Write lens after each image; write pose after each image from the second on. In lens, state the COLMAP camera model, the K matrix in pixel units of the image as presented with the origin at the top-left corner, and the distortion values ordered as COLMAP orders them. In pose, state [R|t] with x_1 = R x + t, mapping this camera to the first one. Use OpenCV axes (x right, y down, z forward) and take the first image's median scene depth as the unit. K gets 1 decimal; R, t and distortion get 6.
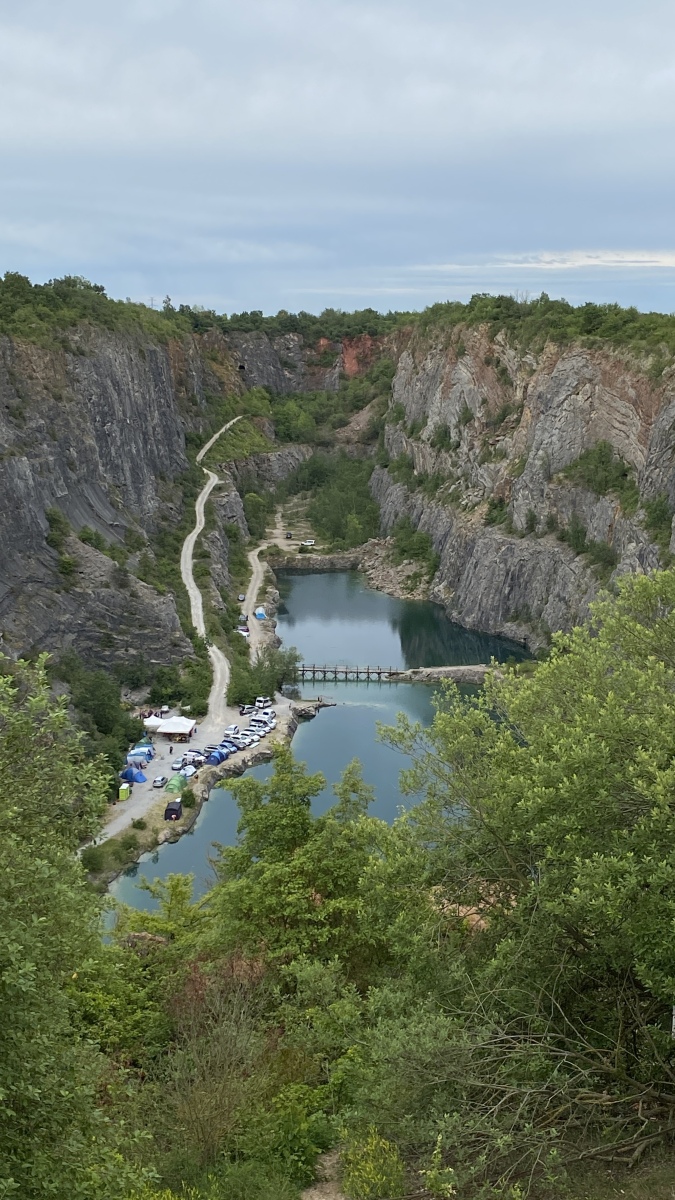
lens RADIAL K [[1612.3, 0, 337.5], [0, 1612.3, 600.0], [0, 0, 1]] dist [0.163105, -0.001778]
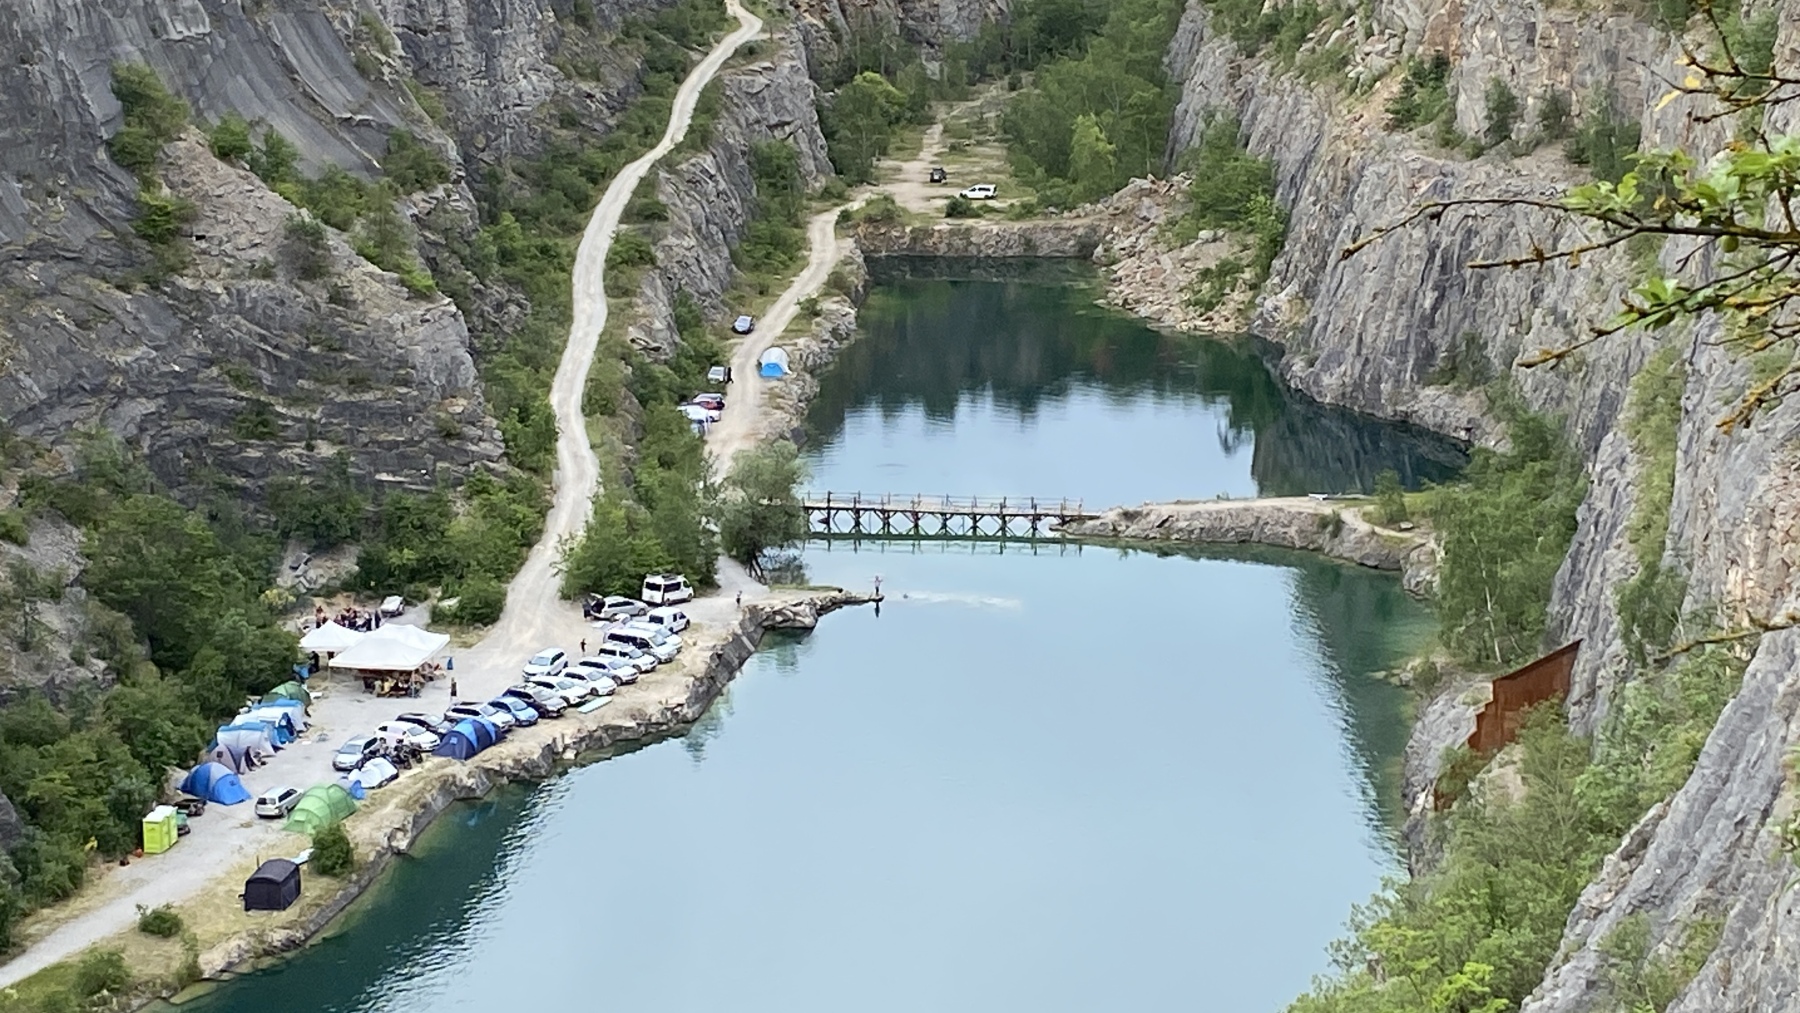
lens RADIAL K [[3814.6, 0, 933.5], [0, 3814.6, 472.9], [0, 0, 1]] dist [0.209118, -0.368389]
pose [[0.995087, 0.003901, -0.098923, 0.076806], [-0.001631, 0.999734, 0.023009, 0.013234], [0.098987, -0.022735, 0.994829, 0.115362]]
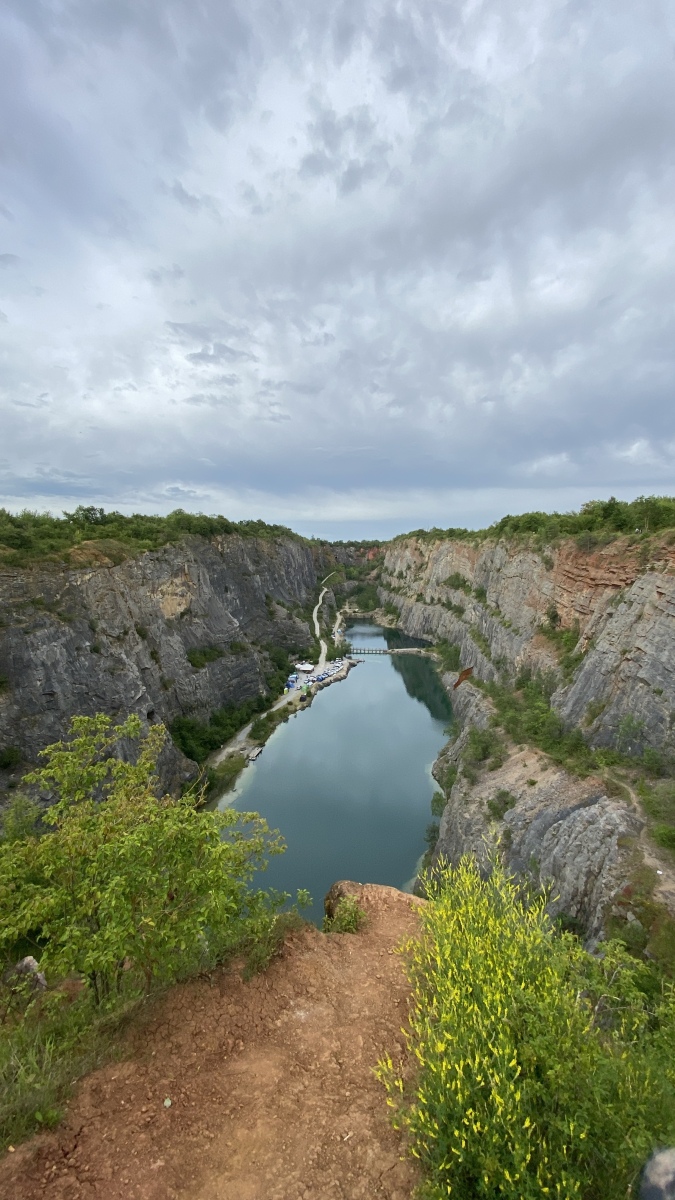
lens RADIAL K [[480.7, 0, 337.5], [0, 480.7, 600.0], [0, 0, 1]] dist [0.031572, -0.000038]
pose [[0.998062, -0.000882, -0.062226, 0.003349], [-0.003752, 0.997227, -0.074320, 0.016572], [0.062119, 0.074410, 0.995291, 0.122181]]
